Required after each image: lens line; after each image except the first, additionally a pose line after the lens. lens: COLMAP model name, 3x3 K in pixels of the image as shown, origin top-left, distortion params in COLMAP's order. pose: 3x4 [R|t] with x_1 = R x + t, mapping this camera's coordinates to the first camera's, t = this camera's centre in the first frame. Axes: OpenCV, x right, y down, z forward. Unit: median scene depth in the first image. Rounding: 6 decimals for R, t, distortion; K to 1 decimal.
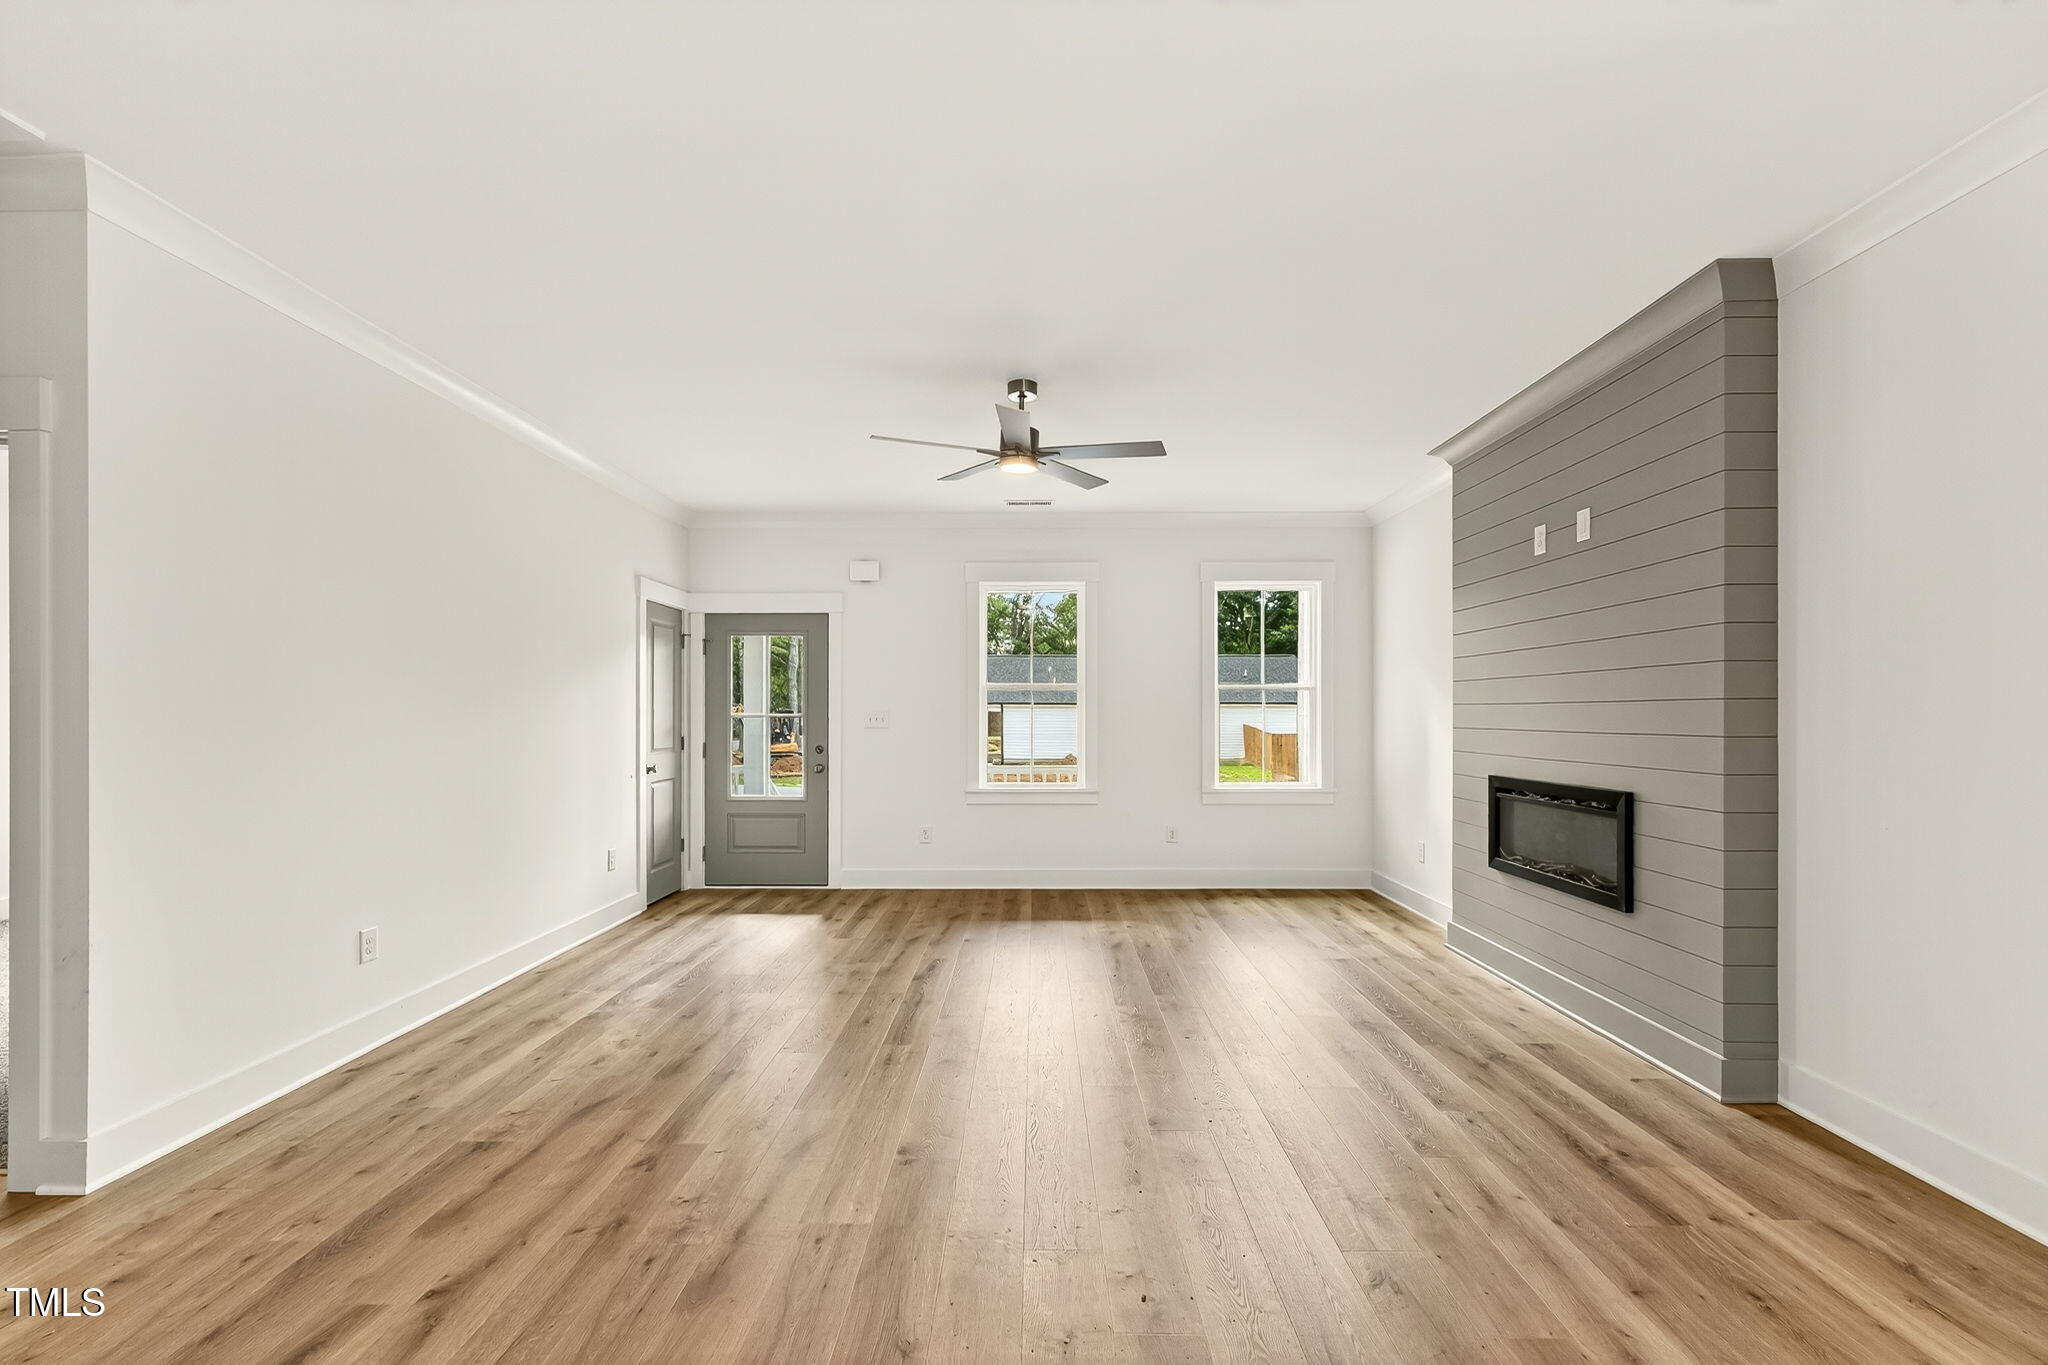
lens RADIAL K [[879.5, 0, 1024.4], [0, 879.5, 716.2], [0, 0, 1]] dist [0.001741, 0.000133]
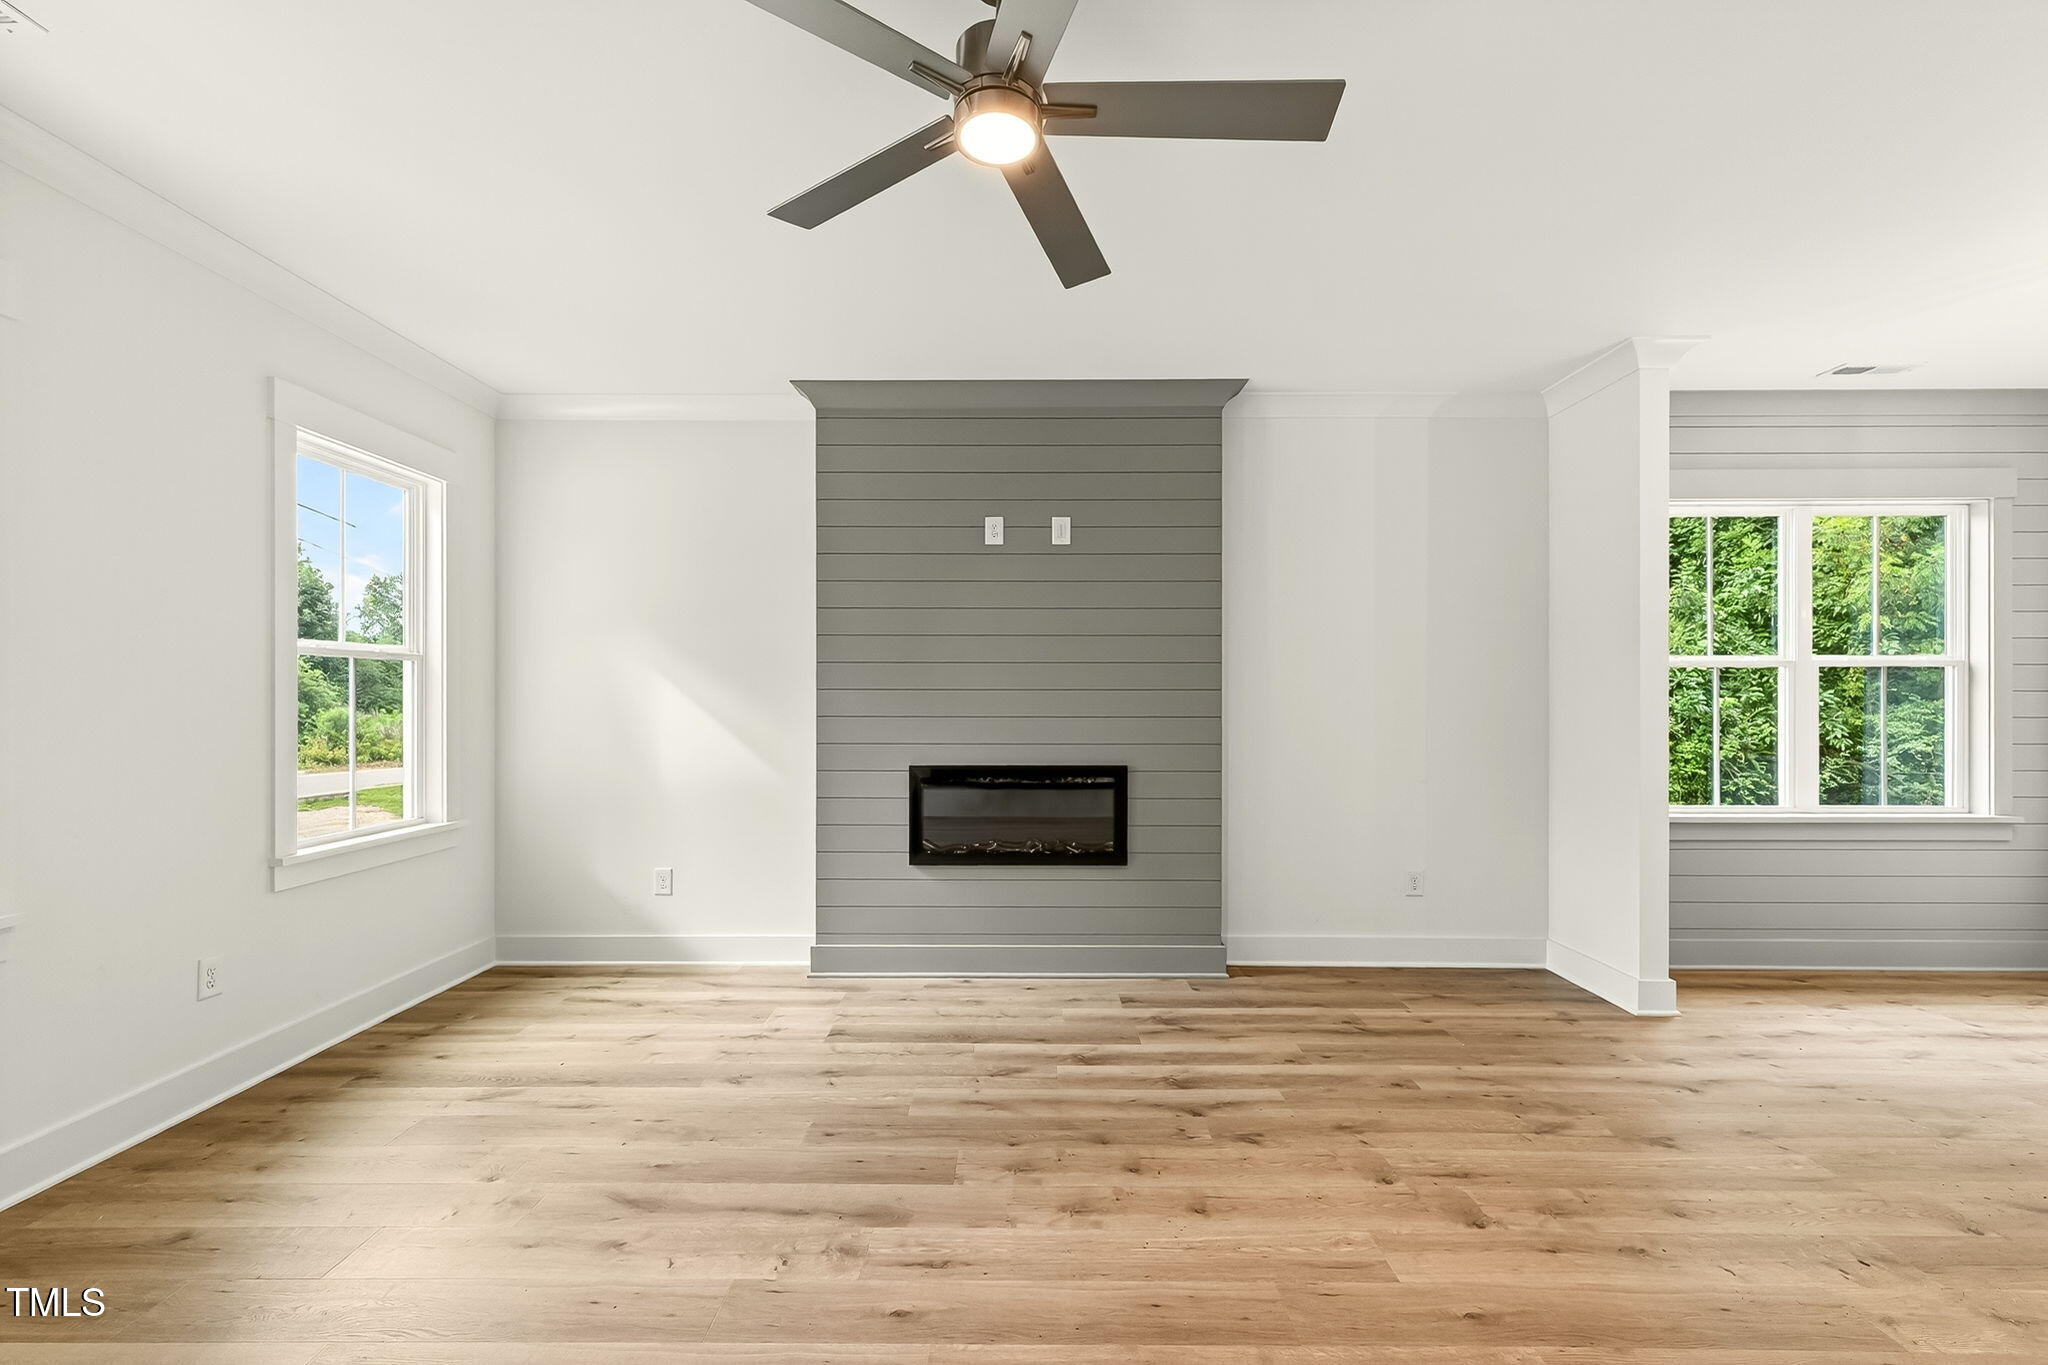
lens RADIAL K [[873.4, 0, 1024.6], [0, 873.4, 702.4], [0, 0, 1]] dist [-0.001350, -0.000238]
pose [[-0.008167, -0.005548, 0.999951, -0.515449], [0.001114, 0.999984, 0.005557, -0.006686], [-0.999966, 0.001159, -0.008161, 1.159723]]
